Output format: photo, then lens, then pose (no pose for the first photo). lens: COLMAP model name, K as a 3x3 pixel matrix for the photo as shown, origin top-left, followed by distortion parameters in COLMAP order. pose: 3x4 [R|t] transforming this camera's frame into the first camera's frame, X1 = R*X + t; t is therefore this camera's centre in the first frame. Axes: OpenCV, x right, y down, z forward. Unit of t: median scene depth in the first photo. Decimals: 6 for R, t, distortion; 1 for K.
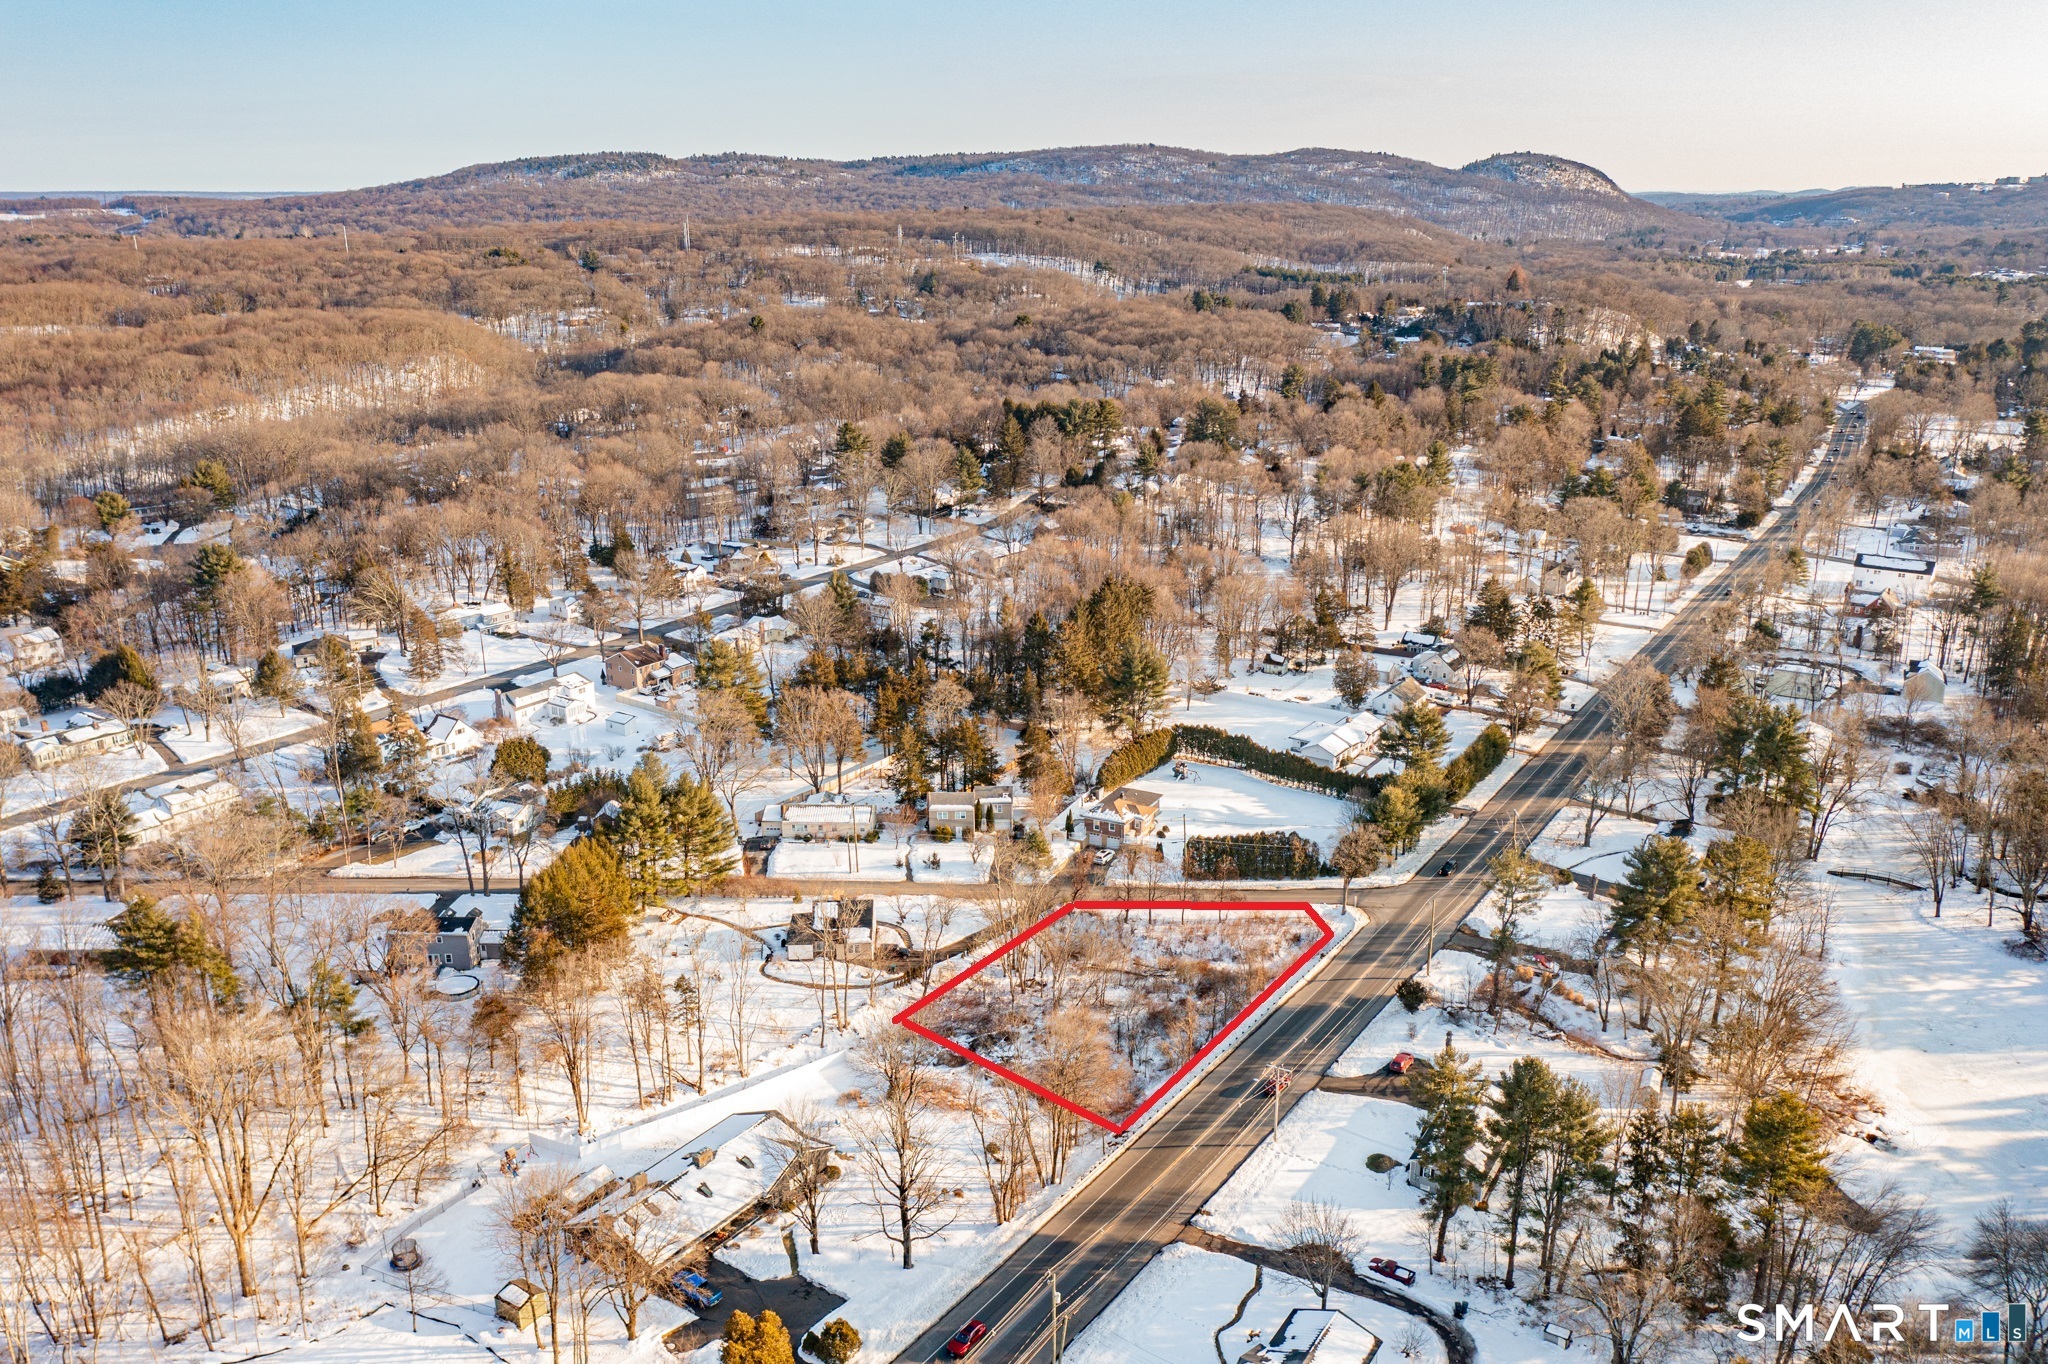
lens RADIAL K [[1635.7, 0, 1024.0], [0, 1635.7, 682.0], [0, 0, 1]] dist [-0.003244, -0.006729]
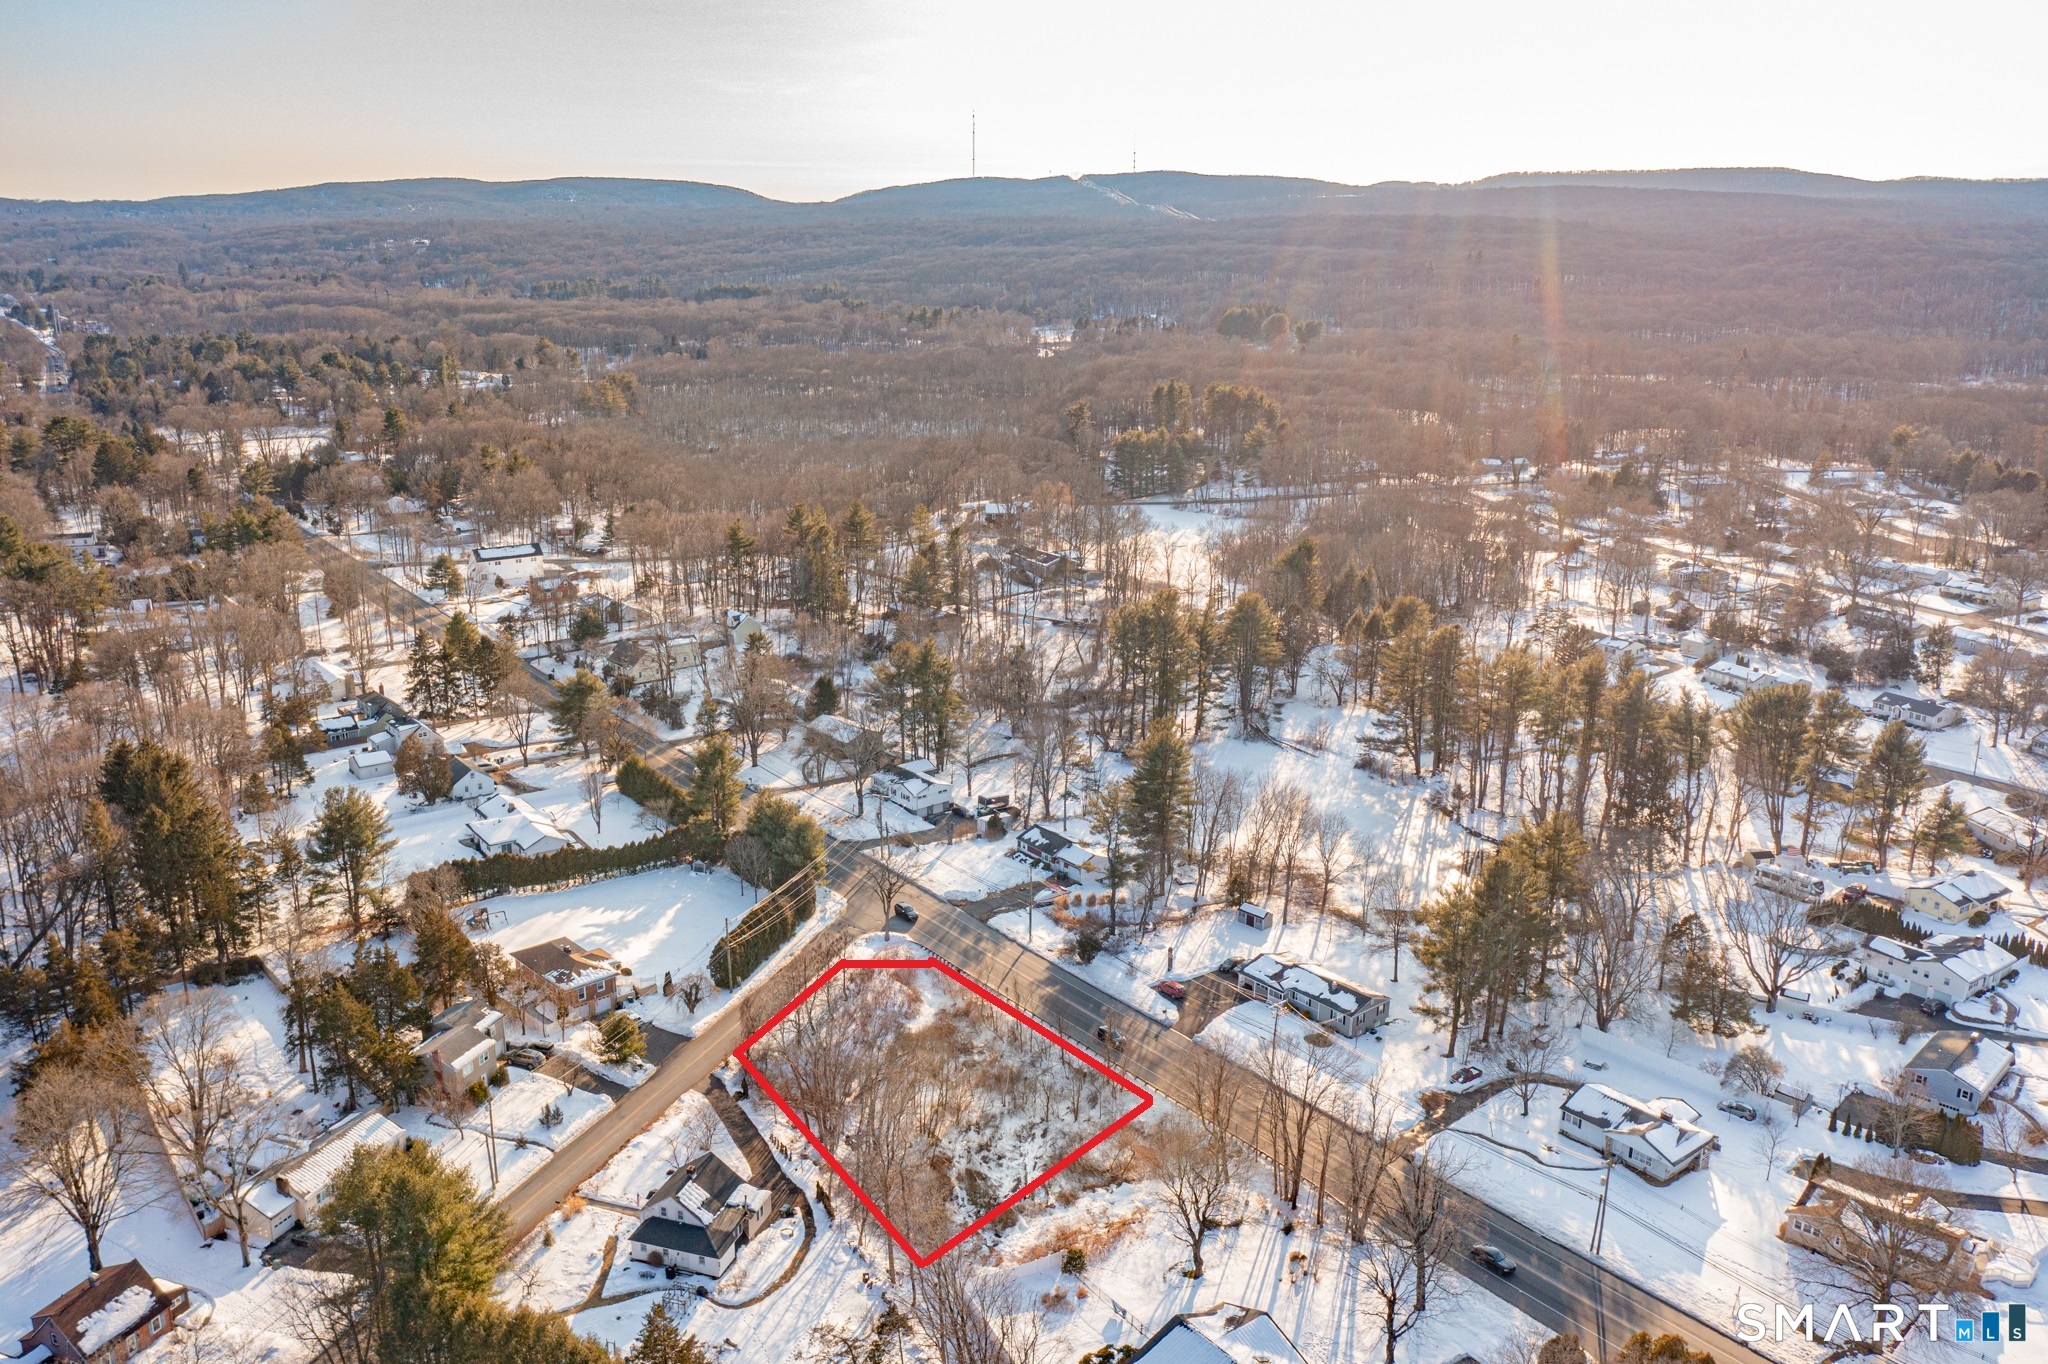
lens RADIAL K [[1637.2, 0, 1052.5], [0, 1637.2, 682.2], [0, 0, 1]] dist [-0.021596, 0.008636]
pose [[0.321963, -0.253497, 0.912184, -0.612749], [0.260477, 0.950022, 0.172074, -0.143987], [-0.910215, 0.182201, 0.371902, 0.506797]]
